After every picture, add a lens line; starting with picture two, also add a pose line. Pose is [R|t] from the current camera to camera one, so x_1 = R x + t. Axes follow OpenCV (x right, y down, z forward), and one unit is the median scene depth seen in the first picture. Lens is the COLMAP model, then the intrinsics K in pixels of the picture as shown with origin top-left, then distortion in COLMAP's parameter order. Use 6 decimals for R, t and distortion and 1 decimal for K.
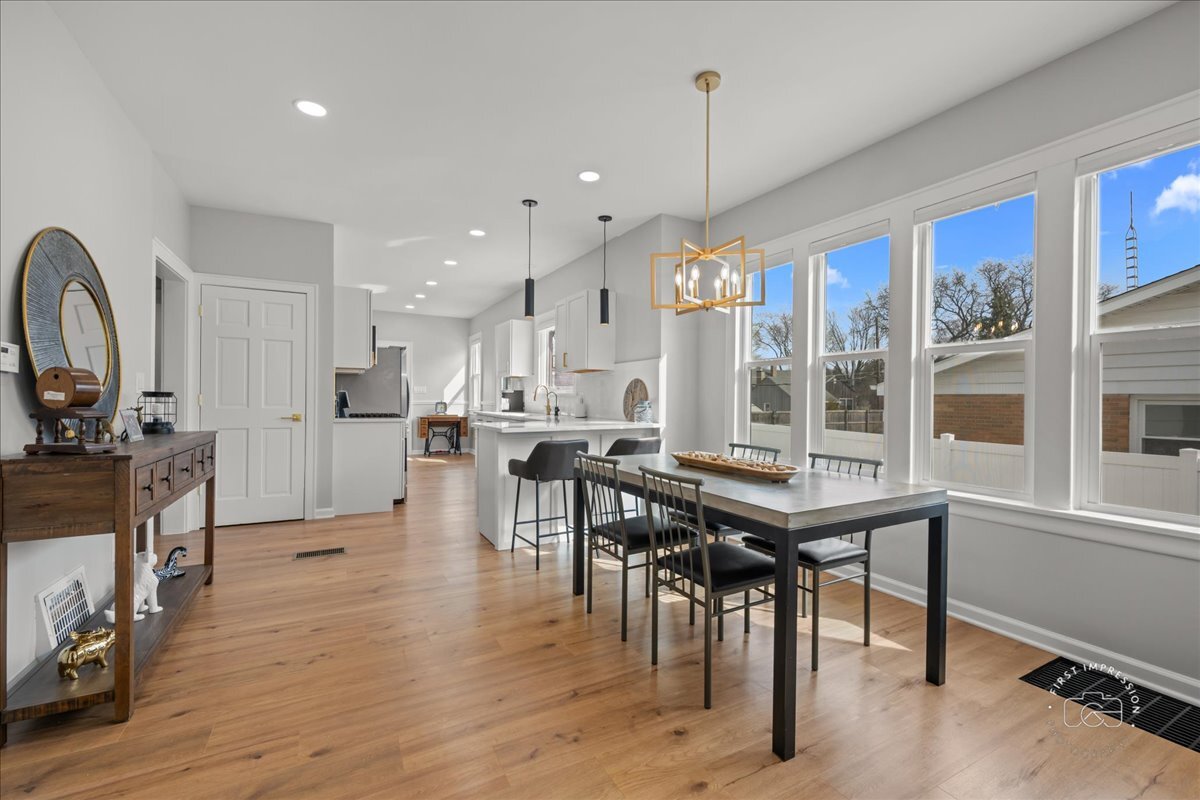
lens RADIAL K [[491.6, 0, 600.0], [0, 491.6, 400.0], [0, 0, 1]] dist [-0.011864, 0.000104]
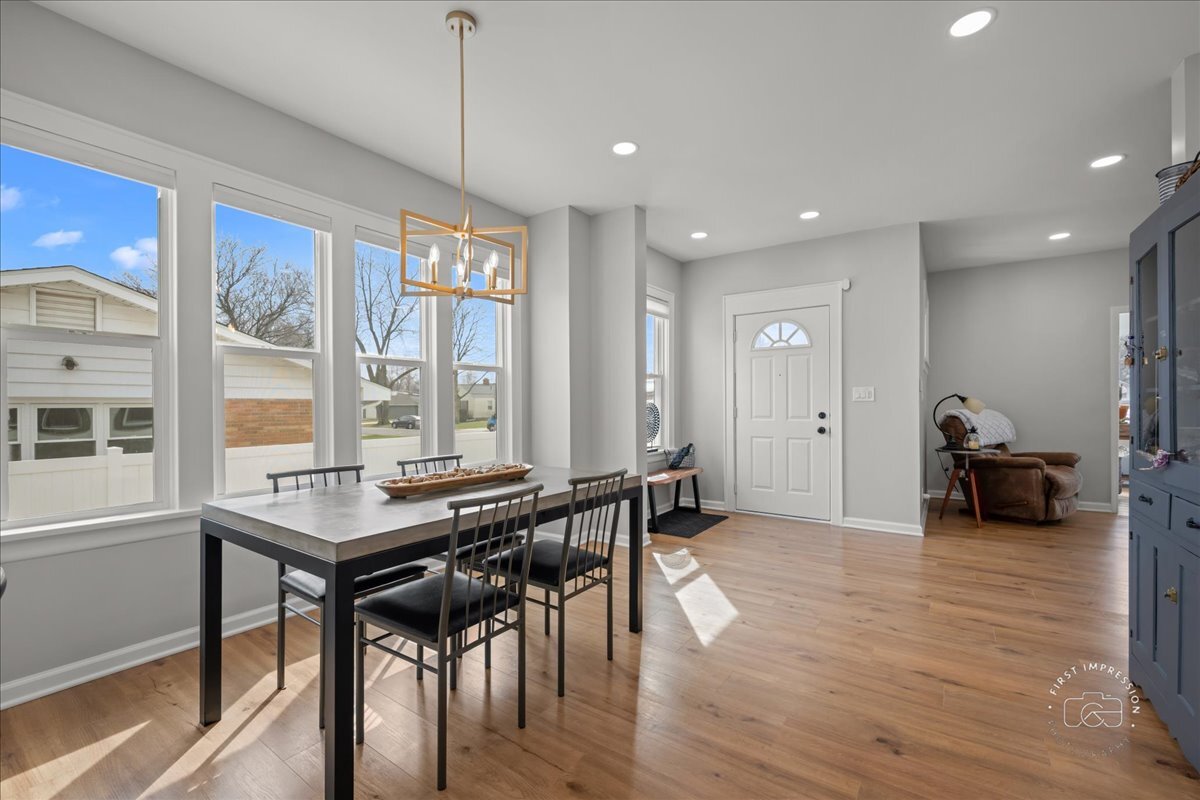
lens RADIAL K [[491.6, 0, 600.0], [0, 491.6, 400.0], [0, 0, 1]] dist [-0.011864, 0.000104]
pose [[-0.424452, -0.000562, 0.905450, -0.621708], [0.002913, 0.999994, 0.001986, -0.011034], [-0.905446, 0.003481, -0.424448, 1.102121]]
